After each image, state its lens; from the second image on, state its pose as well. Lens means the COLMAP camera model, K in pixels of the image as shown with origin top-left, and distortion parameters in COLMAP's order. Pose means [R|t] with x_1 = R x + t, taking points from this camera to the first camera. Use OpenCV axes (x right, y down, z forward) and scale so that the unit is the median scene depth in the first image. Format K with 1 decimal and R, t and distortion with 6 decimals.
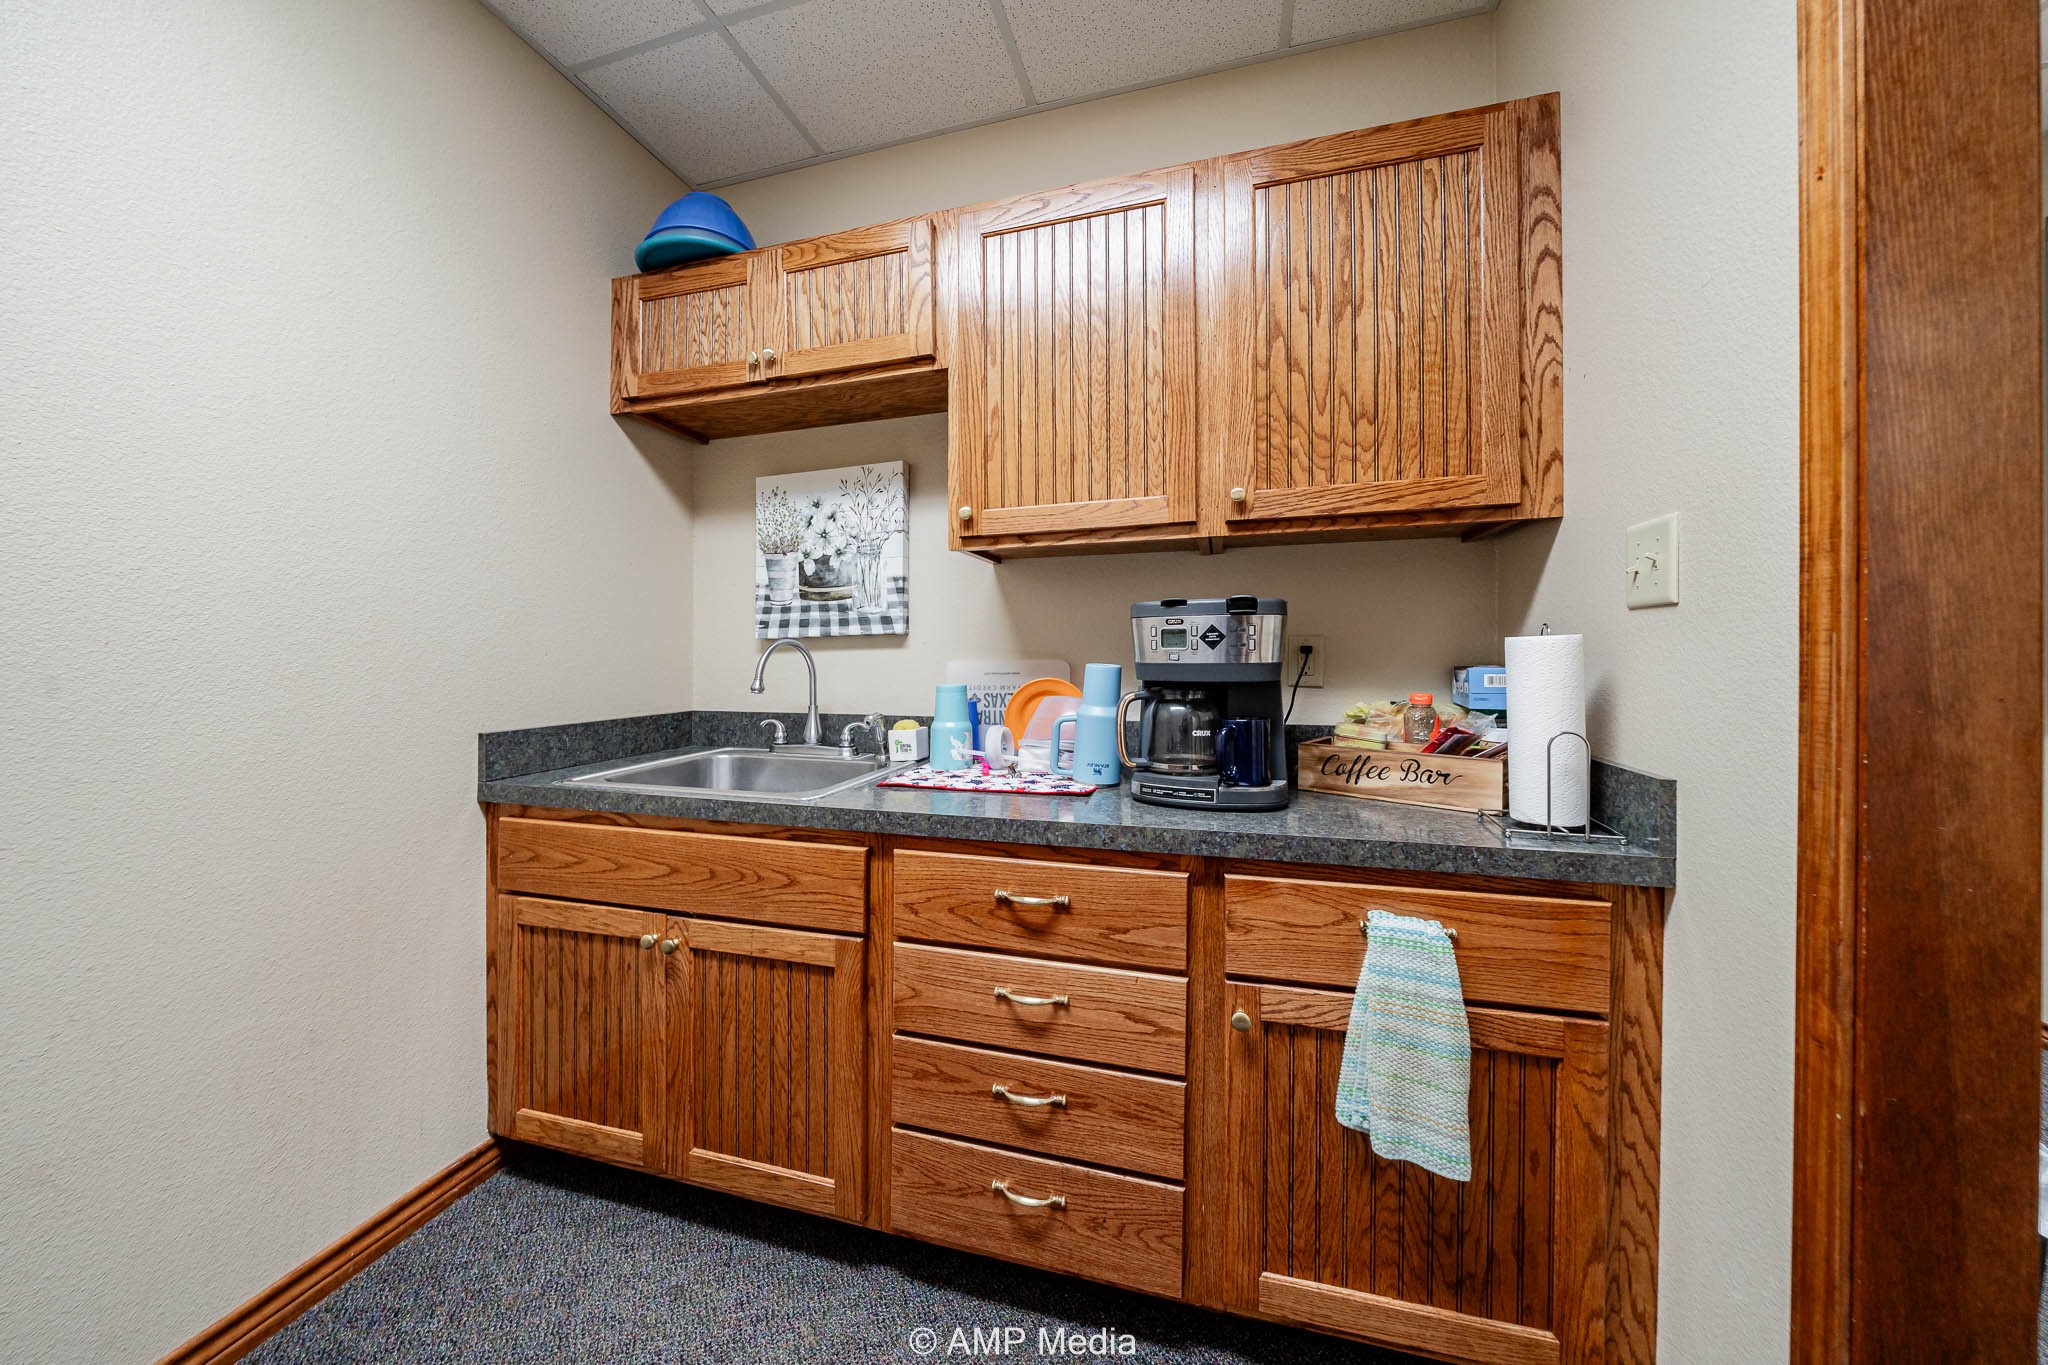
lens RADIAL K [[700.4, 0, 1014.3], [0, 700.4, 646.7], [0, 0, 1]] dist [-0.009859, -0.001030]
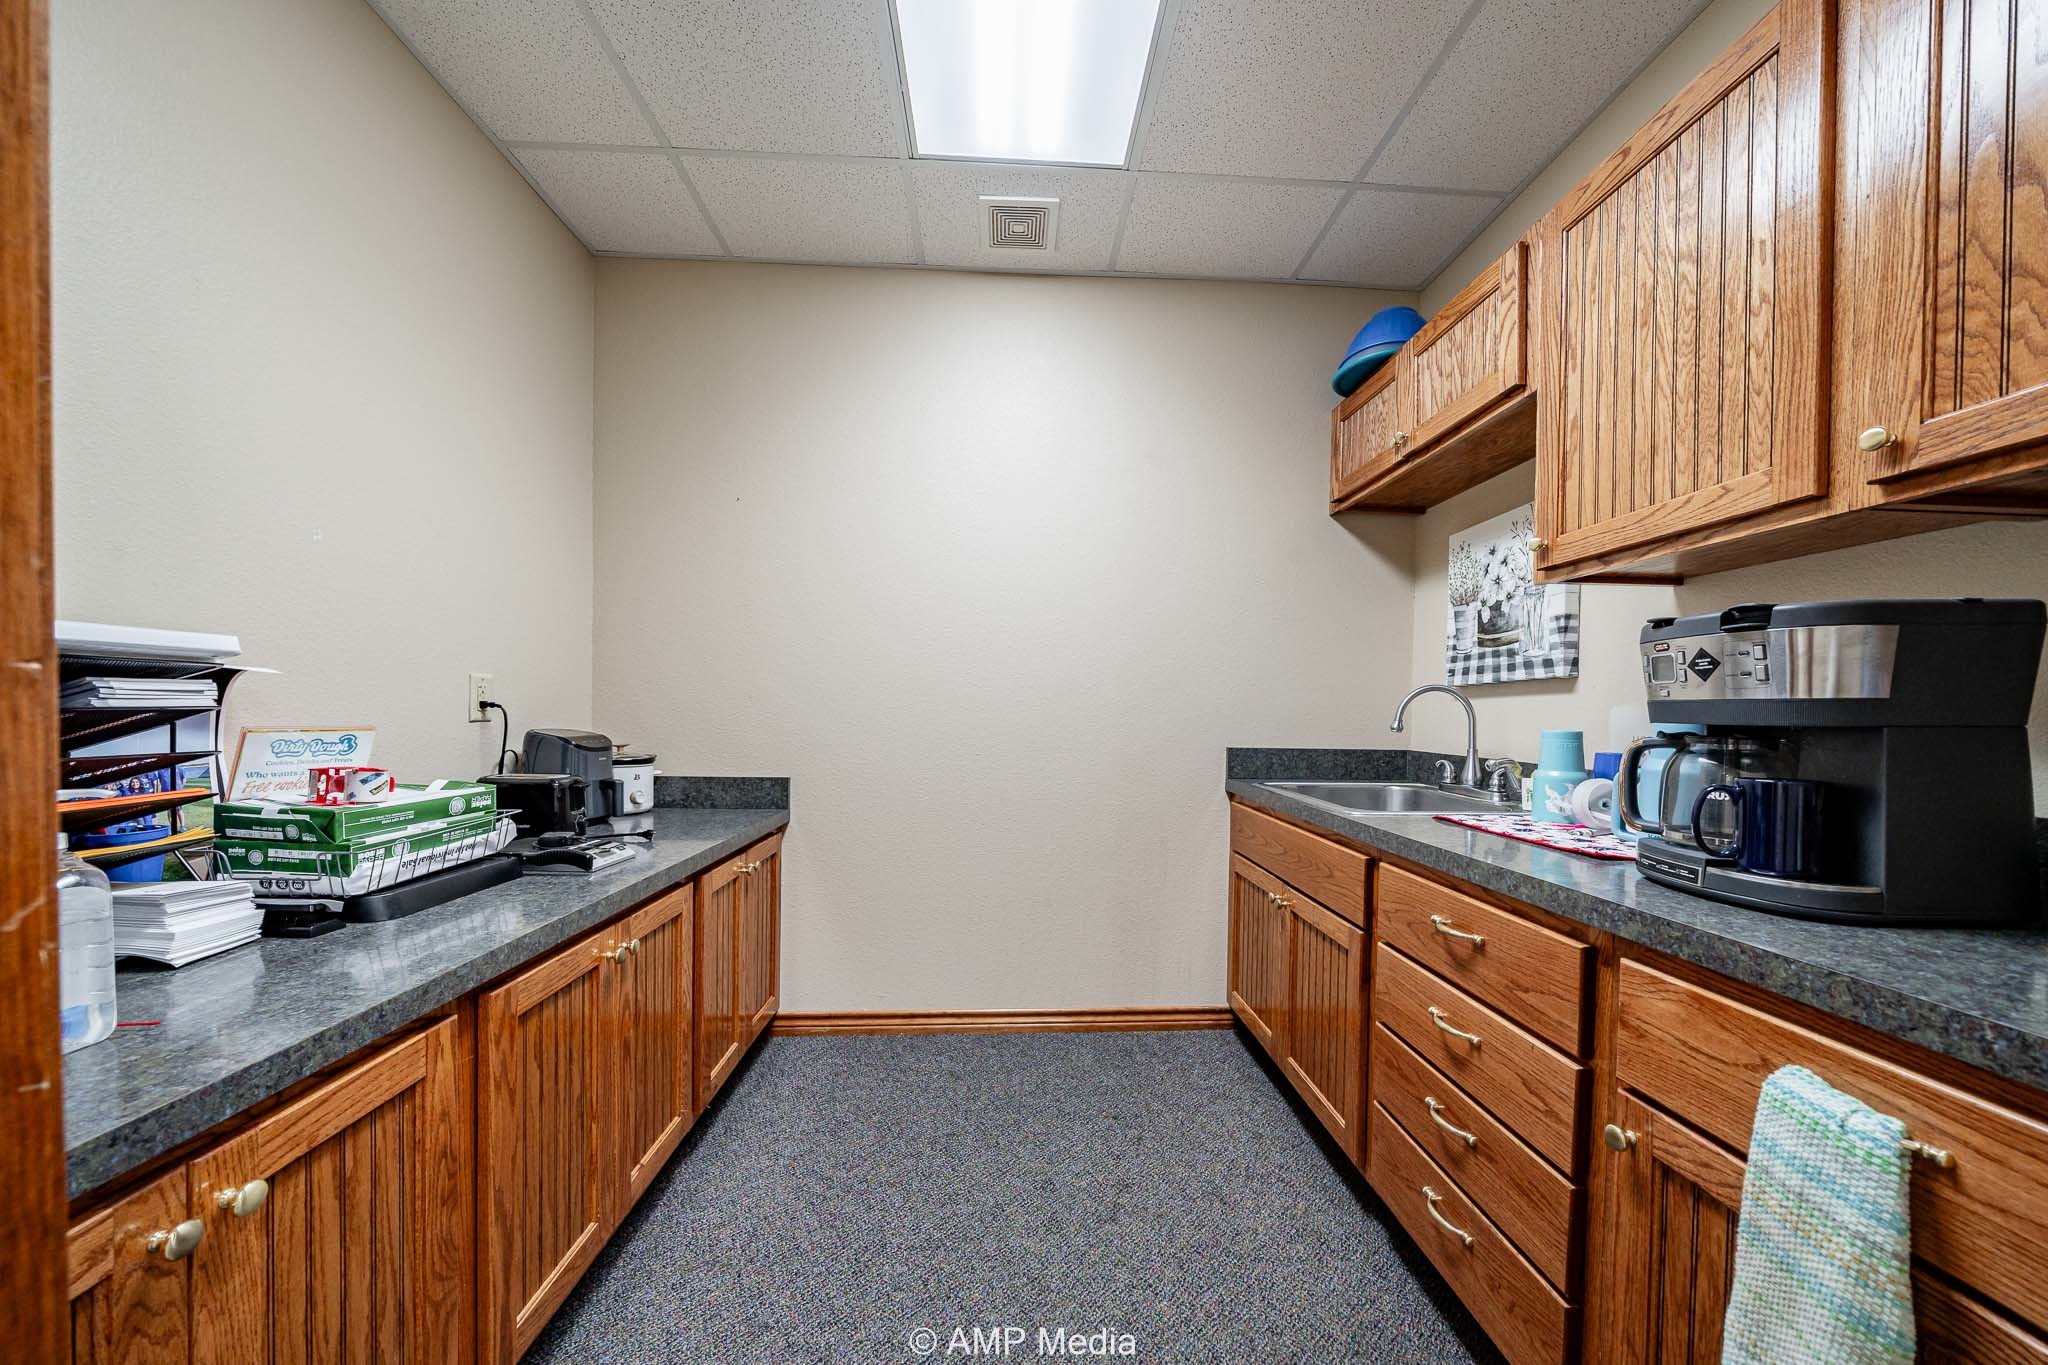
lens RADIAL K [[700.4, 0, 1036.0], [0, 700.4, 711.3], [0, 0, 1]] dist [-0.009859, -0.001030]
pose [[0.328033, 0.014245, -0.944559, 0.596688], [-0.007878, 0.999893, 0.012343, 0.025767], [0.944633, 0.003392, 0.328110, 0.067267]]
